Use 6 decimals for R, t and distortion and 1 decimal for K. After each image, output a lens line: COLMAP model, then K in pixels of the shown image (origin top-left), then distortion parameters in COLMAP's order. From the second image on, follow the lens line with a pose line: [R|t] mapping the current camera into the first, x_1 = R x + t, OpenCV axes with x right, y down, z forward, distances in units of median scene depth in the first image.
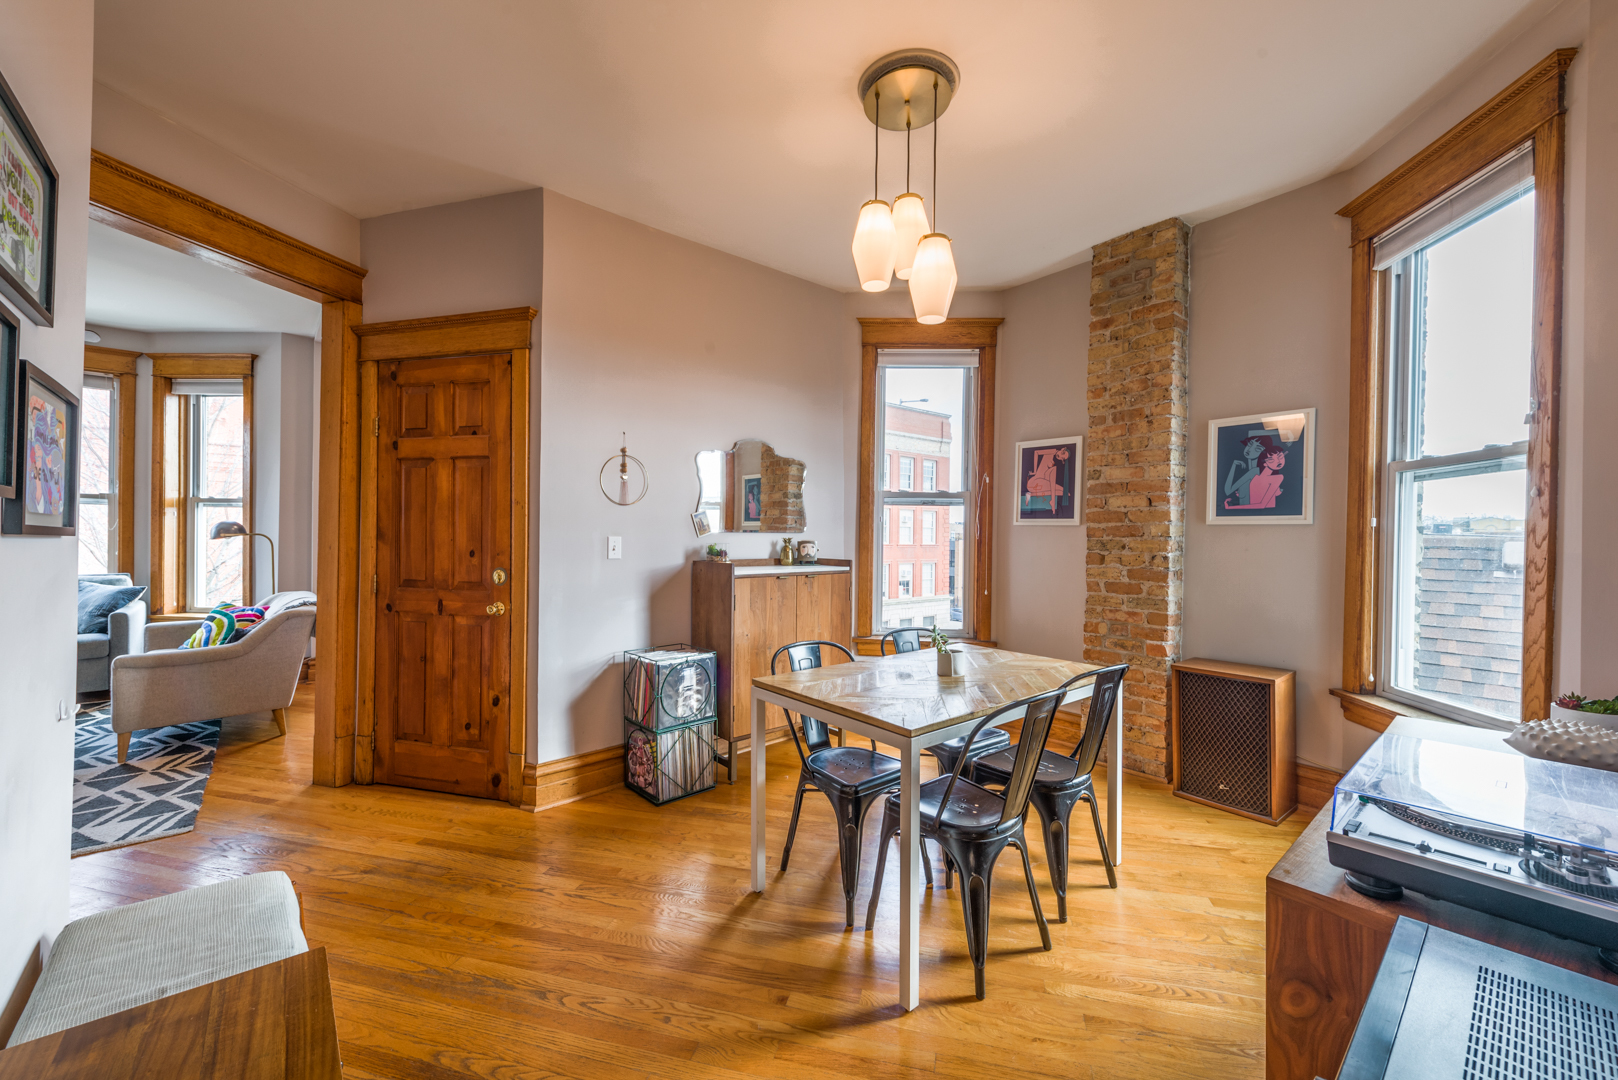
lens RADIAL K [[630.3, 0, 810.4], [0, 630.3, 541.6], [0, 0, 1]] dist [0.009711, -0.003489]
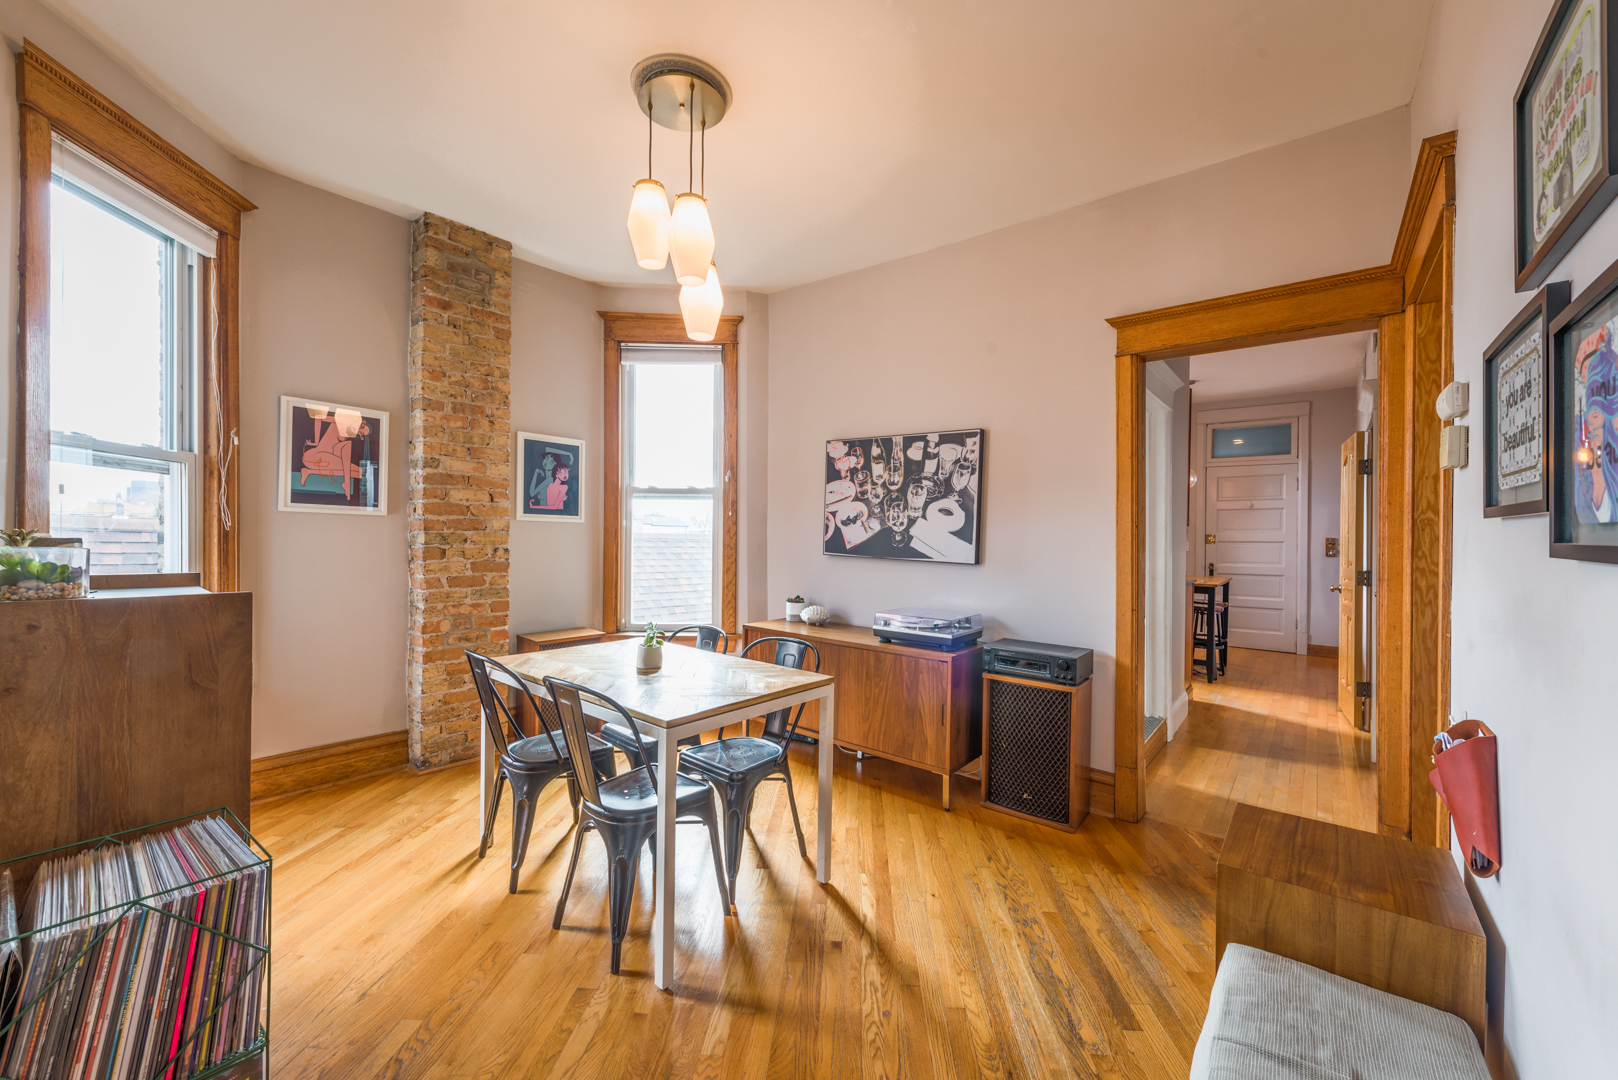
lens RADIAL K [[630.3, 0, 810.4], [0, 630.3, 541.6], [0, 0, 1]] dist [0.009711, -0.003489]
pose [[-0.178351, -0.014575, 0.983859, -0.820018], [-0.007282, 0.999882, 0.013492, -0.009681], [-0.983940, -0.004758, -0.178437, 0.899631]]
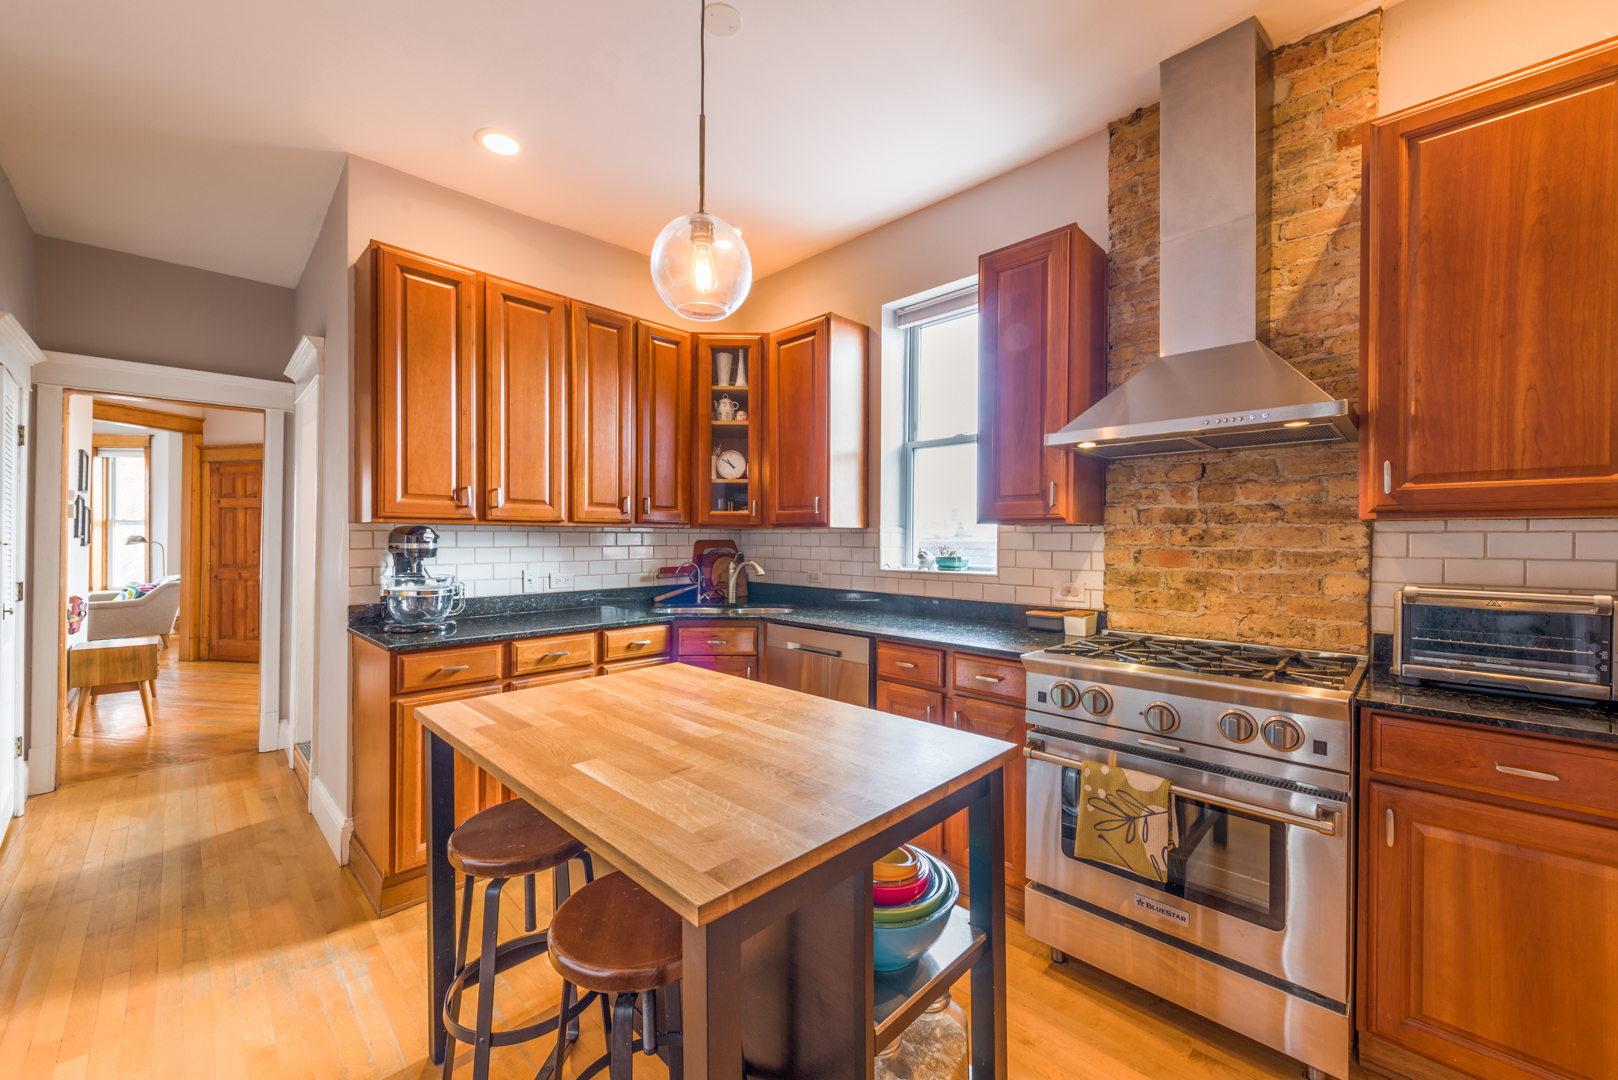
lens RADIAL K [[630.3, 0, 810.4], [0, 630.3, 541.6], [0, 0, 1]] dist [0.009711, -0.003489]
pose [[0.997250, -0.004889, 0.073951, 0.700942], [0.004879, 0.999988, 0.000318, -0.004459], [-0.073951, 0.000043, 0.997262, -0.764612]]
